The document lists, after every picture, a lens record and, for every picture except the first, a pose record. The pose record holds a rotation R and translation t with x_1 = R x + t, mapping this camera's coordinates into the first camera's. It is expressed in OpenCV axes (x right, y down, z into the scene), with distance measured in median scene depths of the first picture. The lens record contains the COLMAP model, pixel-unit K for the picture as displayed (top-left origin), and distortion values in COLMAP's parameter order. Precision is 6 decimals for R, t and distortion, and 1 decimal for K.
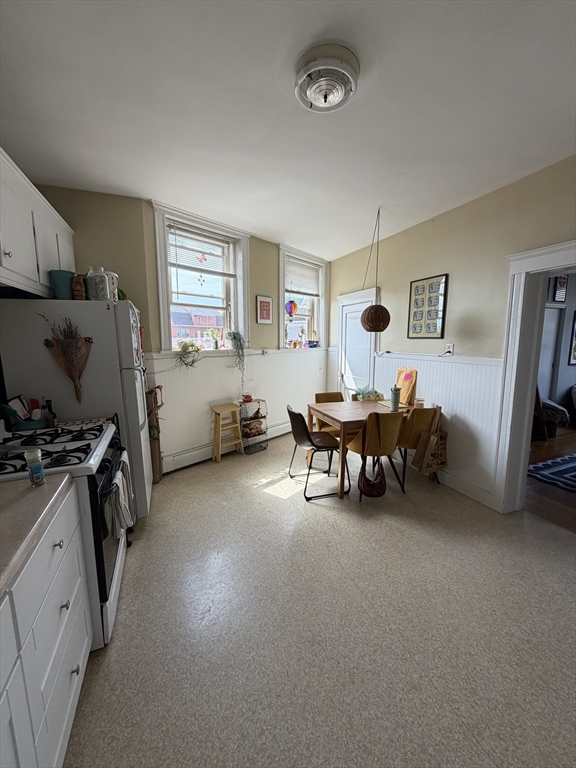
lens RADIAL K [[305.5, 0, 288.4], [0, 305.5, 381.9], [0, 0, 1]] dist [-0.001830, 0.000568]
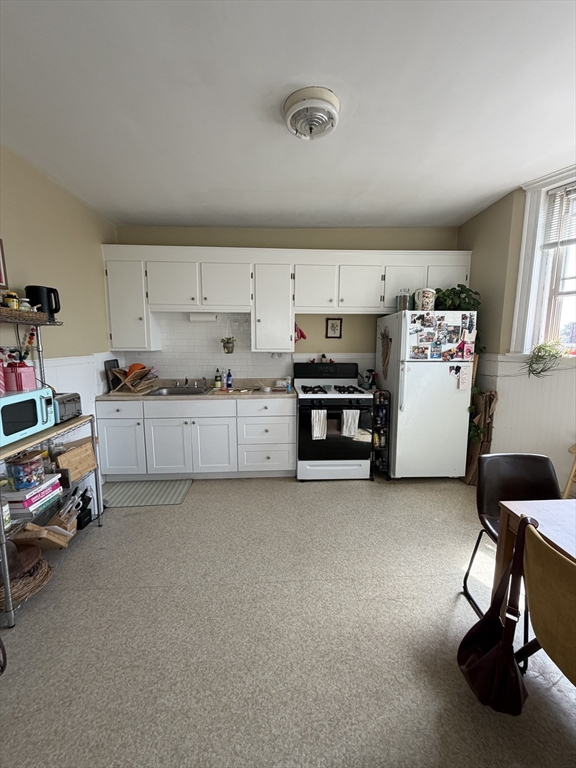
lens RADIAL K [[305.5, 0, 288.4], [0, 305.5, 381.9], [0, 0, 1]] dist [-0.001830, 0.000568]
pose [[-0.330255, 0.127247, -0.935275, 0.740251], [-0.137671, 0.973781, 0.181099, -0.106741], [0.933798, 0.188569, -0.304078, 0.792647]]
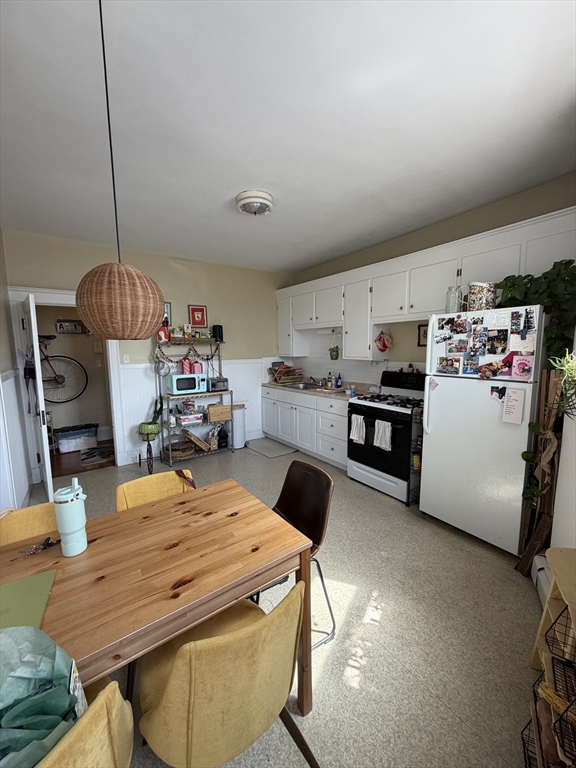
lens RADIAL K [[305.5, 0, 288.4], [0, 305.5, 381.9], [0, 0, 1]] dist [-0.001830, 0.000568]
pose [[-0.973231, 0.041480, -0.226055, 0.200363], [-0.017873, 0.966939, 0.254380, -0.242796], [0.229133, 0.251611, -0.940314, 1.599309]]
